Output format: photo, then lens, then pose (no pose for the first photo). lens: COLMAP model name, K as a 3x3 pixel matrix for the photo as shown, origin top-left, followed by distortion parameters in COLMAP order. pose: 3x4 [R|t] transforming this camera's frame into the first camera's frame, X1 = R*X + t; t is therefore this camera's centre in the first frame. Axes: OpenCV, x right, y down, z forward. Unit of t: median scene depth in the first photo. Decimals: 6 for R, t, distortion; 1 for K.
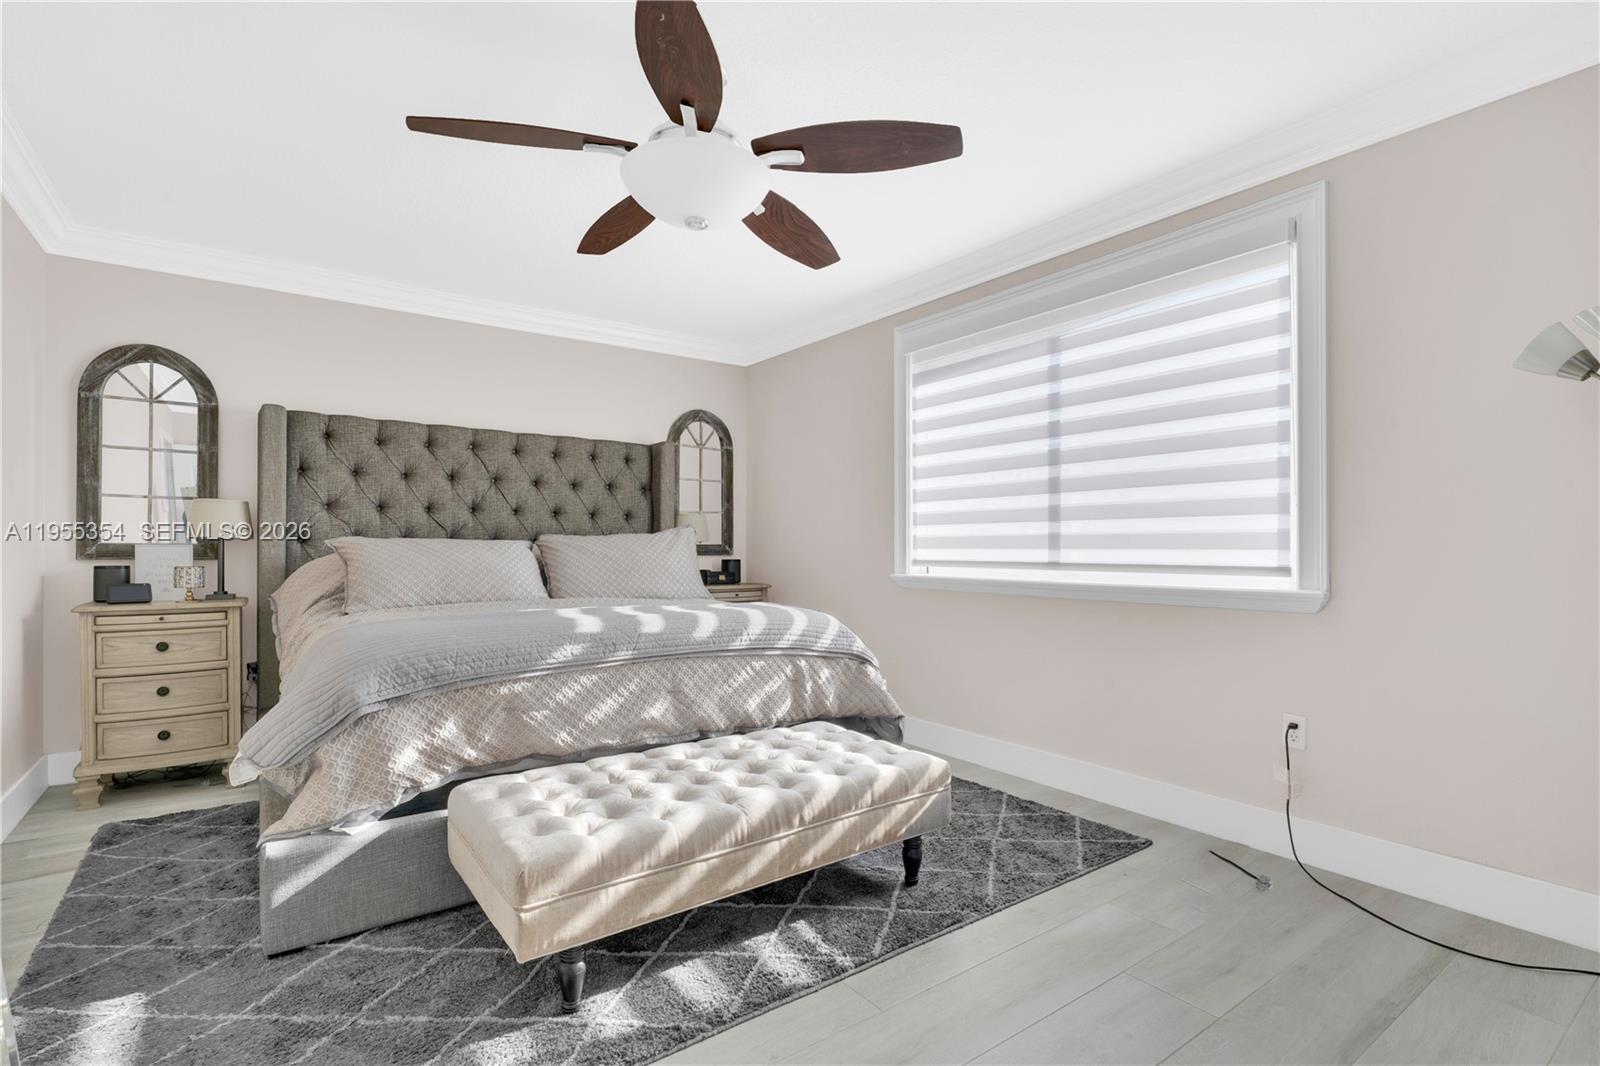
lens RADIAL K [[743.2, 0, 786.8], [0, 743.2, 543.5], [0, 0, 1]] dist [0.002048, 0.000311]
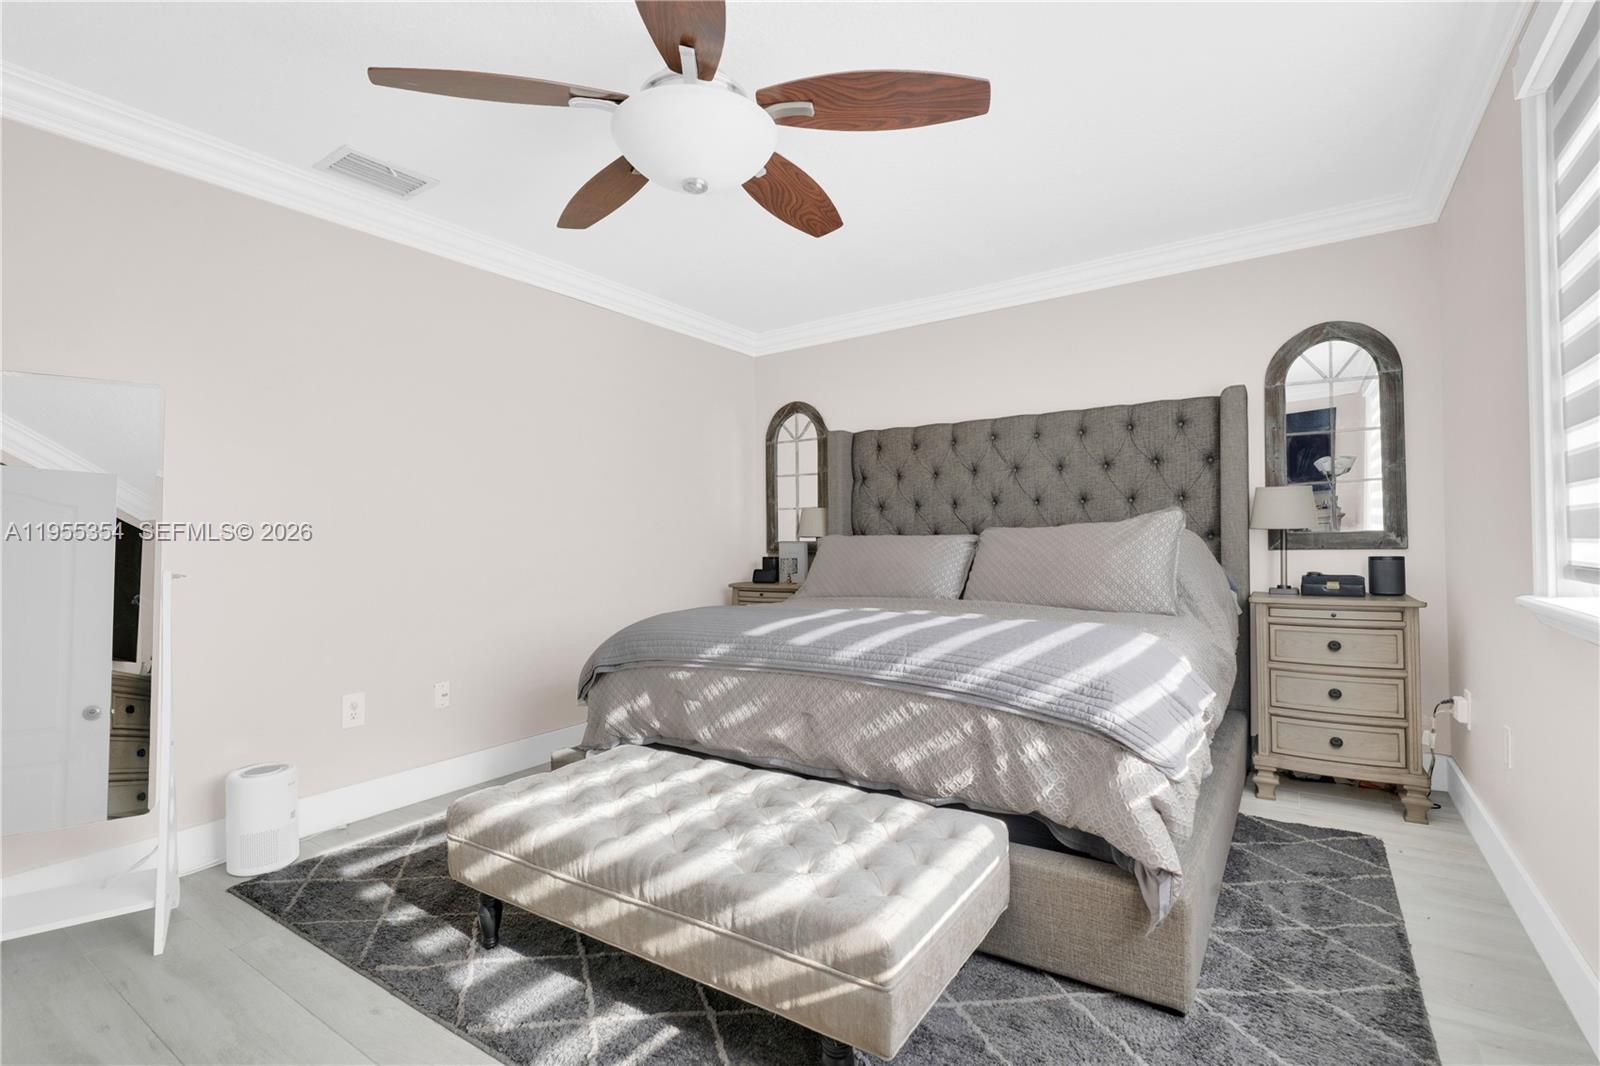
lens RADIAL K [[743.2, 0, 790.4], [0, 743.2, 530.7], [0, 0, 1]] dist [0.002048, 0.000311]
pose [[0.347482, -0.019802, -0.937477, 0.575262], [0.021000, 0.999691, -0.013332, -0.002070], [0.937451, -0.015055, 0.347790, 0.608423]]
